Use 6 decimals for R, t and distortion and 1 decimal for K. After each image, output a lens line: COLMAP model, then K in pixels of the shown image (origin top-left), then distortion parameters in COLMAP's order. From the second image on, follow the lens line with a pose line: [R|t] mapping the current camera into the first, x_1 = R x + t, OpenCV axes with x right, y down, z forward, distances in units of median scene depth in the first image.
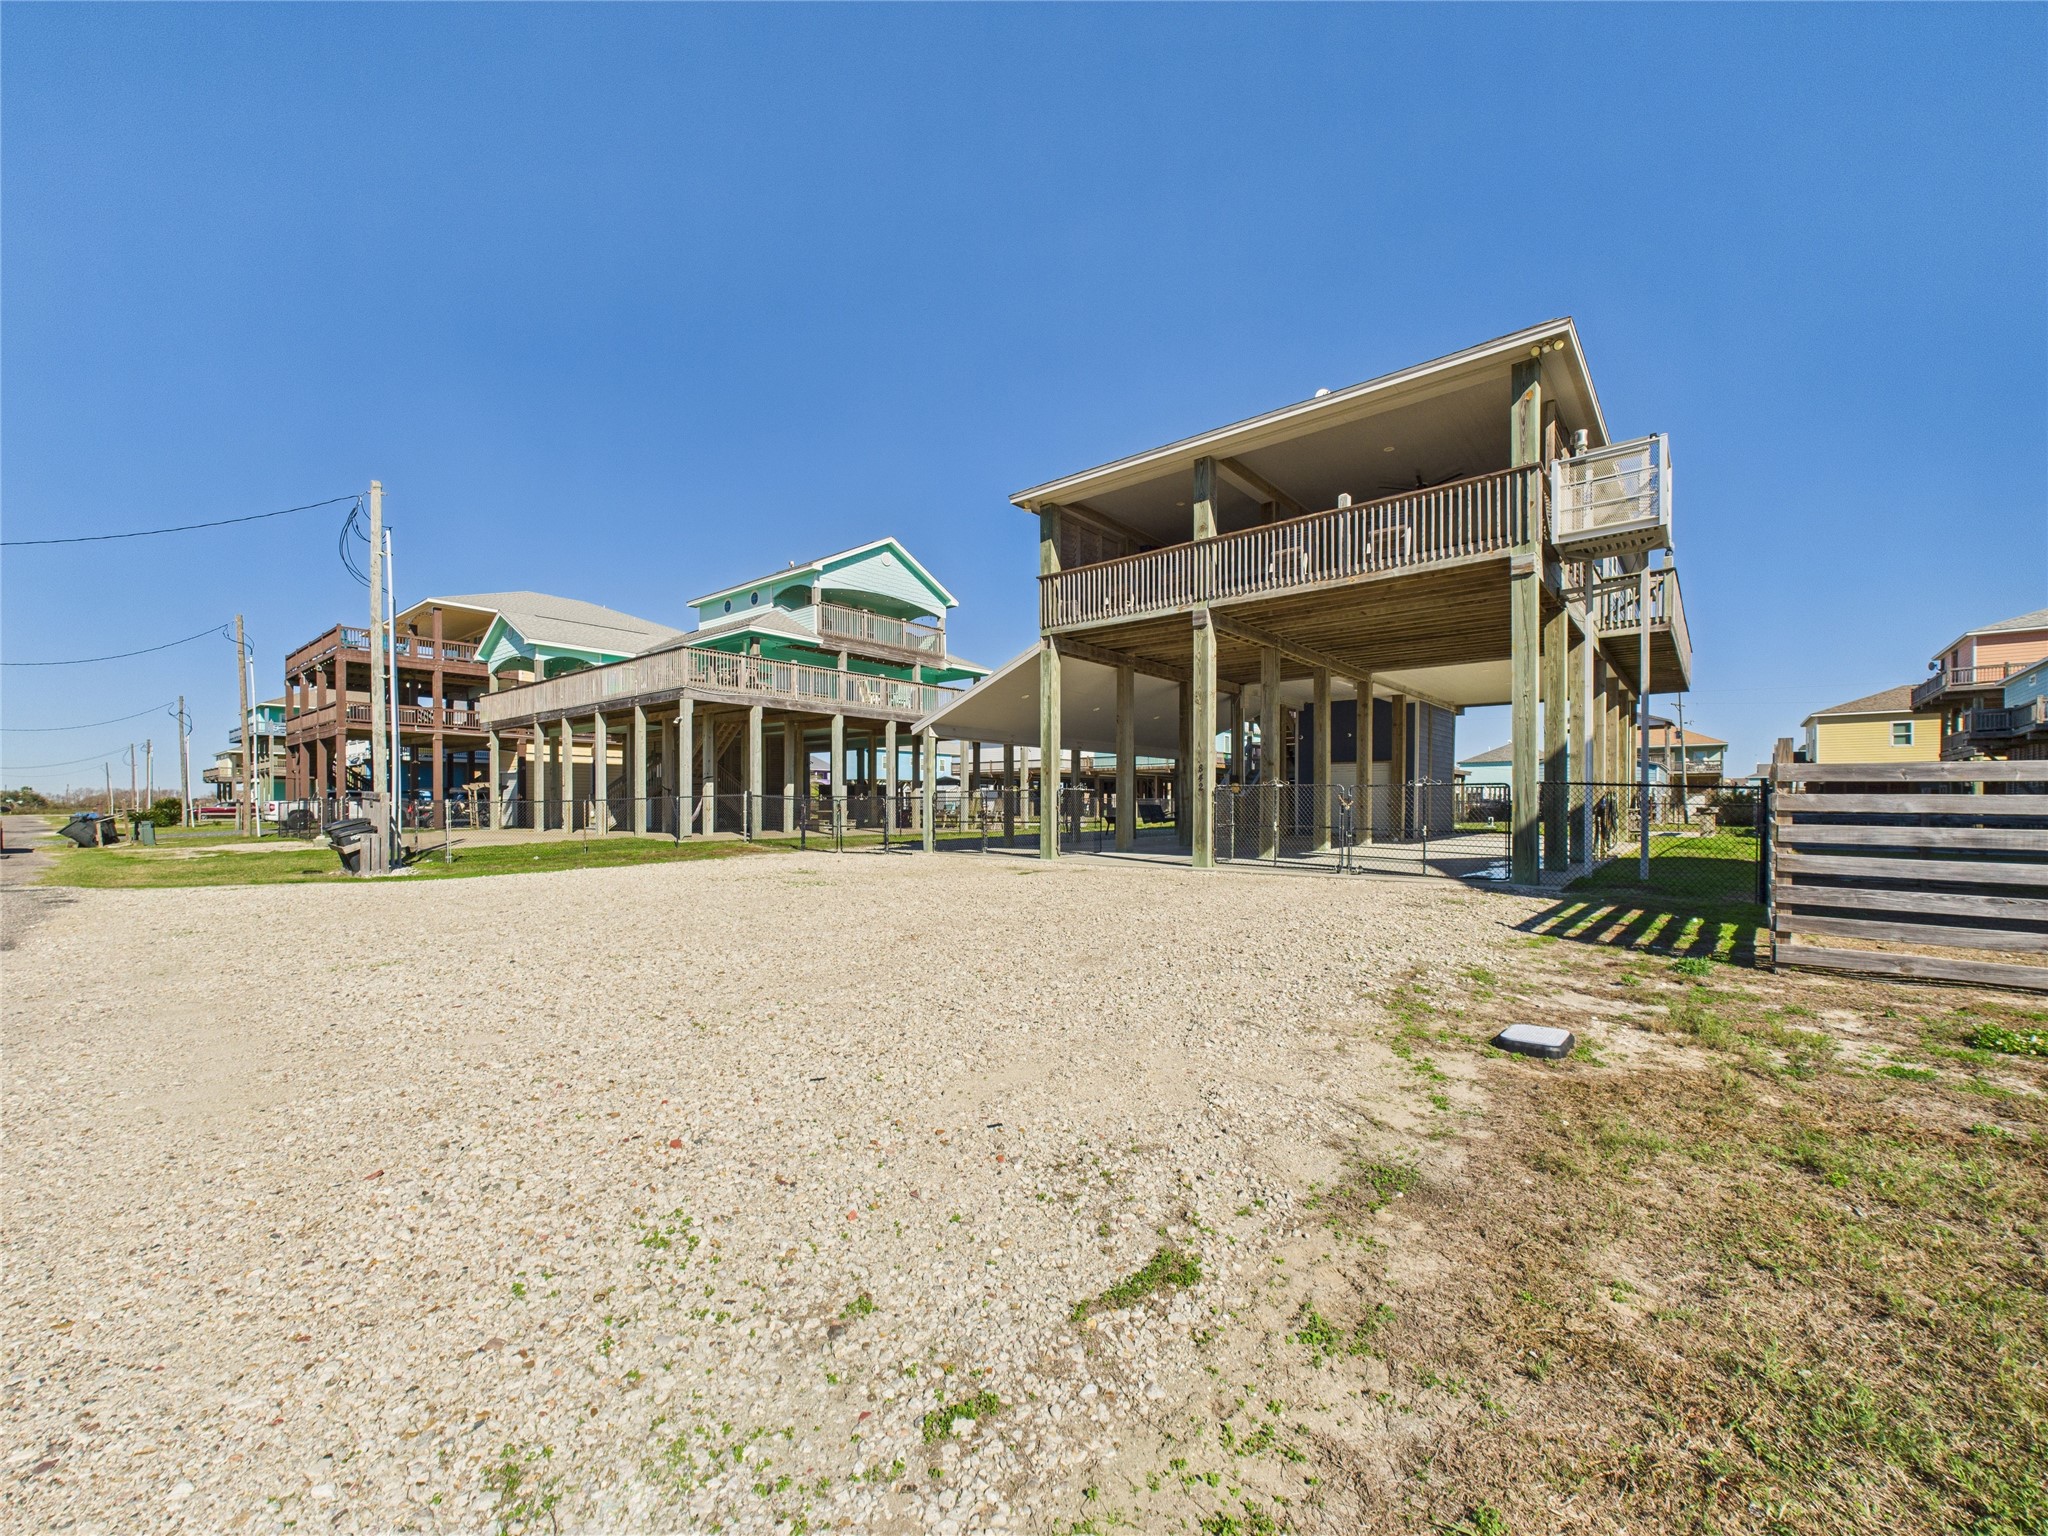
lens RADIAL K [[825.5, 0, 1012.3], [0, 825.5, 803.4], [0, 0, 1]] dist [0.001819, 0.000219]
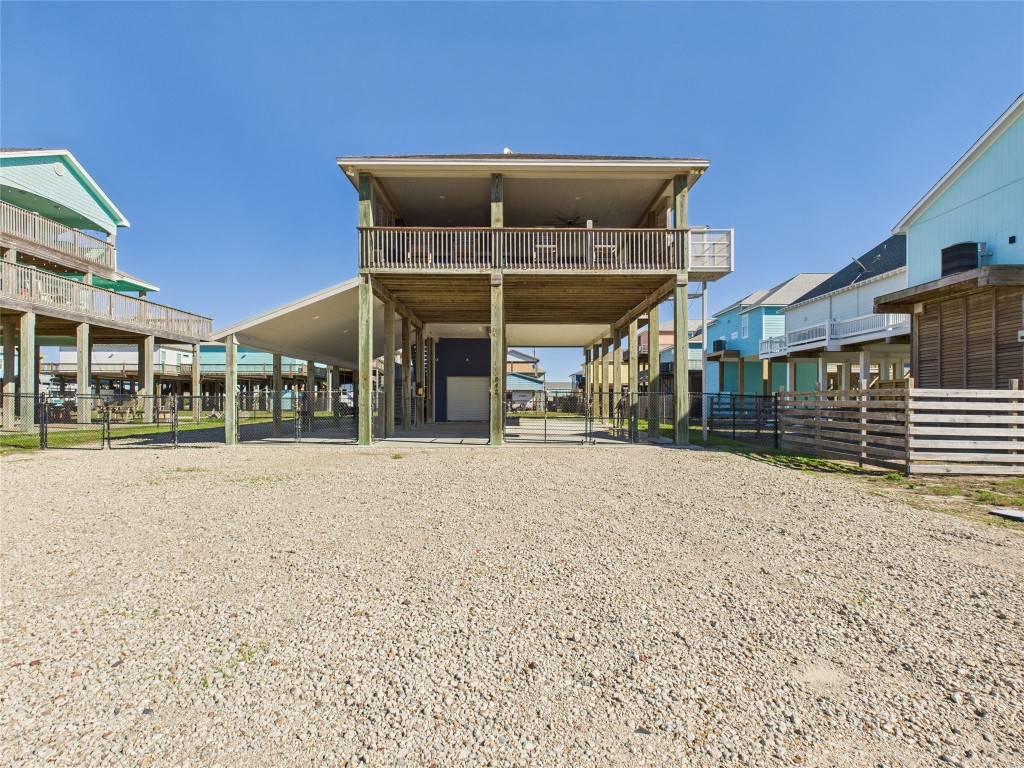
lens RADIAL K [[540.7, 0, 500.5], [0, 540.7, 397.8], [0, 0, 1]] dist [0.002026, 0.000292]
pose [[0.757752, 0.002910, 0.652536, -0.353391], [-0.002257, 0.999996, -0.001838, -0.006095], [-0.652538, -0.000081, 0.757756, 0.213362]]
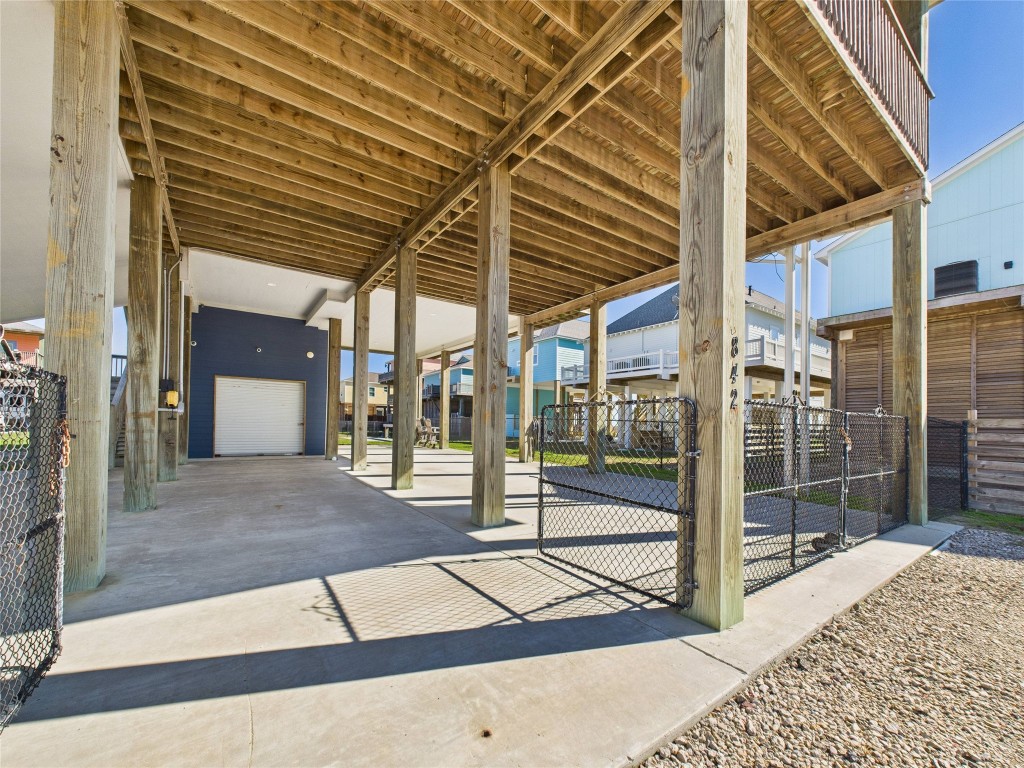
lens RADIAL K [[412.8, 0, 512.1], [0, 412.8, 415.4], [0, 0, 1]] dist [0.001819, 0.000219]
pose [[0.231653, 0.019555, 0.972602, 0.026526], [-0.019903, 0.999684, -0.015359, -0.005966], [-0.972595, -0.015800, 0.231969, 0.908135]]
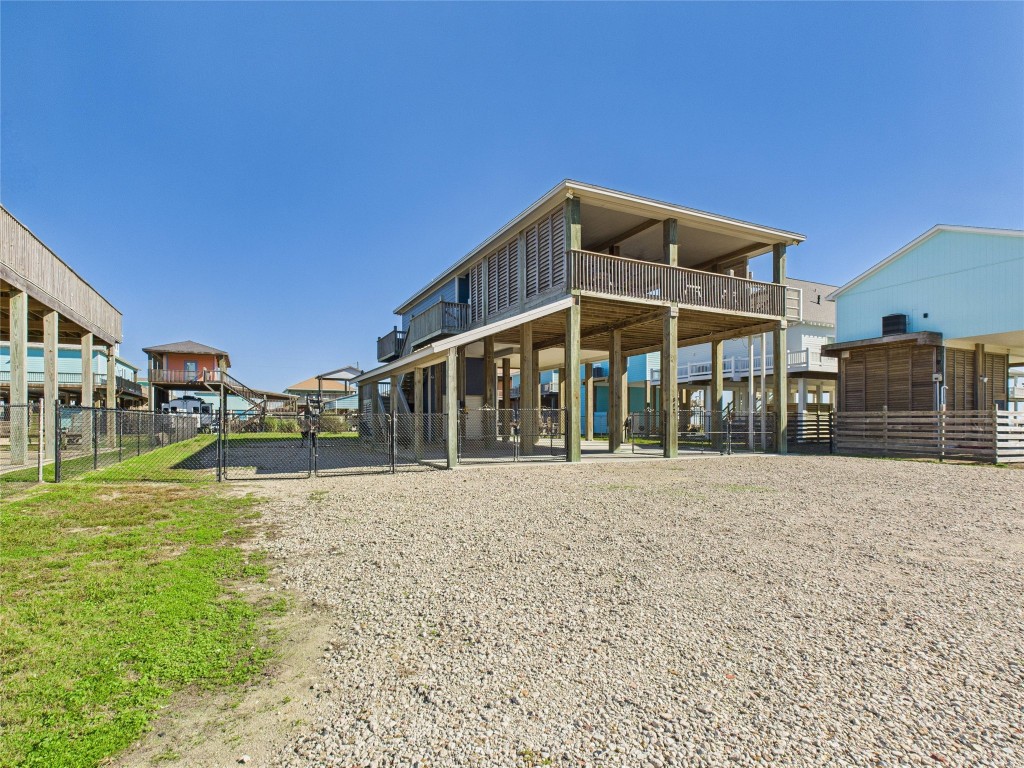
lens RADIAL K [[540.7, 0, 505.7], [0, 540.7, 420.6], [0, 0, 1]] dist [0.002026, 0.000292]
pose [[0.385336, -0.002239, 0.922774, -0.813033], [-0.001261, 0.999995, 0.002953, -0.002435], [-0.922776, -0.002302, 0.385331, 0.767559]]
